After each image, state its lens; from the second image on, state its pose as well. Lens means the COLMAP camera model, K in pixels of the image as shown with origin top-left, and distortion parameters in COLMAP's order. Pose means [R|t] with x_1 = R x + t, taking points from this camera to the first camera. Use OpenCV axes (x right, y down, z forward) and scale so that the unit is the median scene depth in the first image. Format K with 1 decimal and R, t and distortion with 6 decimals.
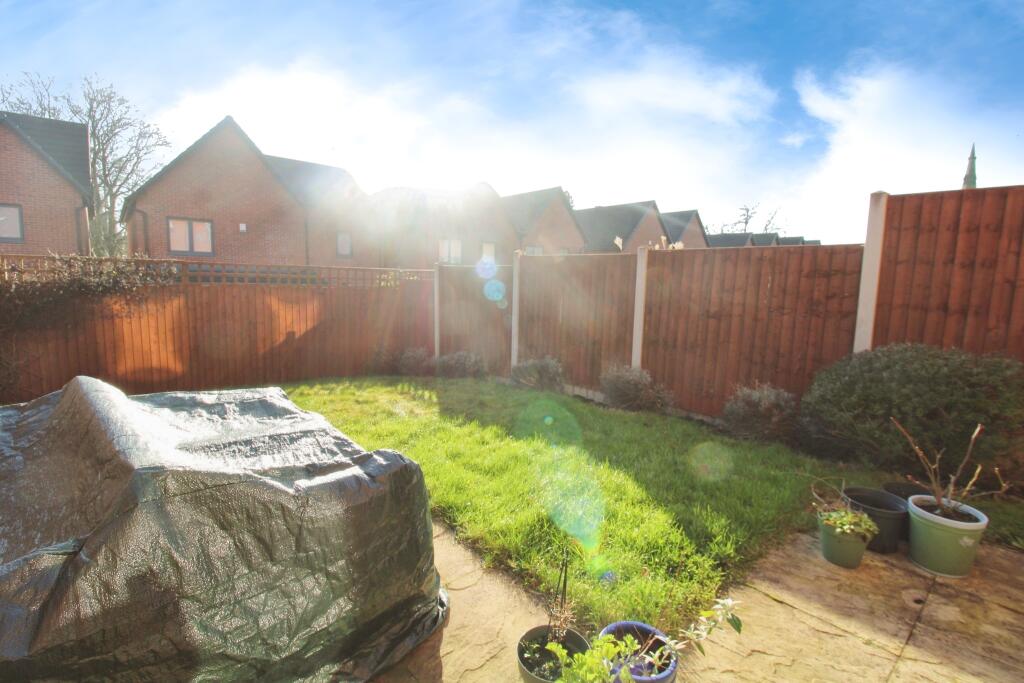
lens RADIAL K [[458.7, 0, 513.2], [0, 458.7, 332.4], [0, 0, 1]] dist [-0.000904, -0.000204]
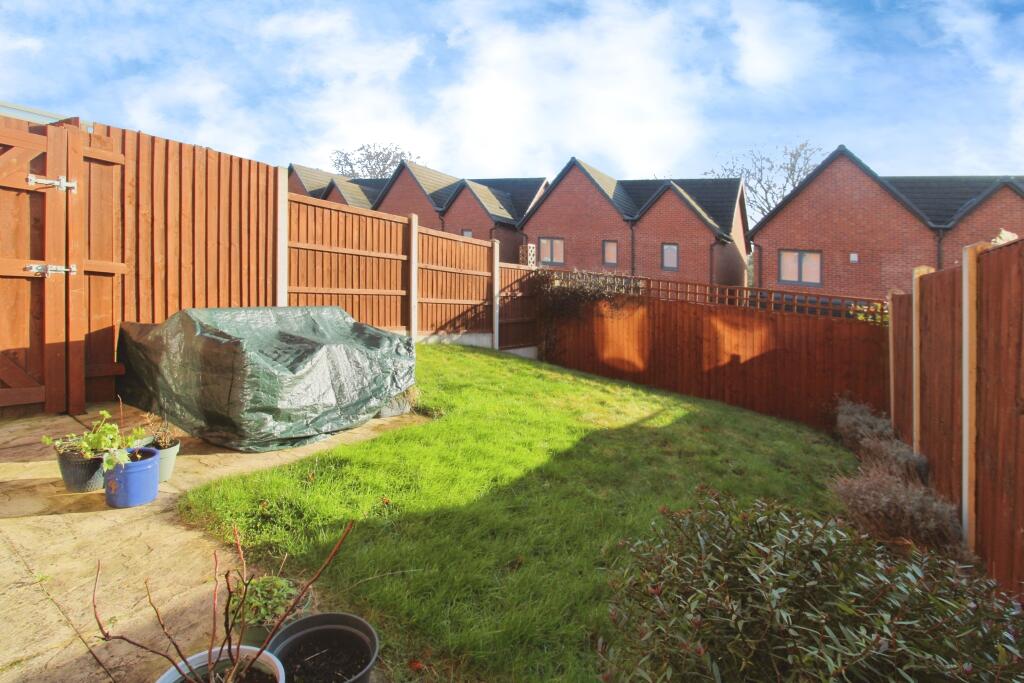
lens RADIAL K [[468.4, 0, 512.0], [0, 468.4, 341.5], [0, 0, 1]] dist [-0.011135, -0.000097]
pose [[0.320921, 0.144883, -0.935959, 0.308181], [-0.198451, 0.976579, 0.083126, -0.017731], [0.926081, 0.159065, 0.342157, 0.226182]]
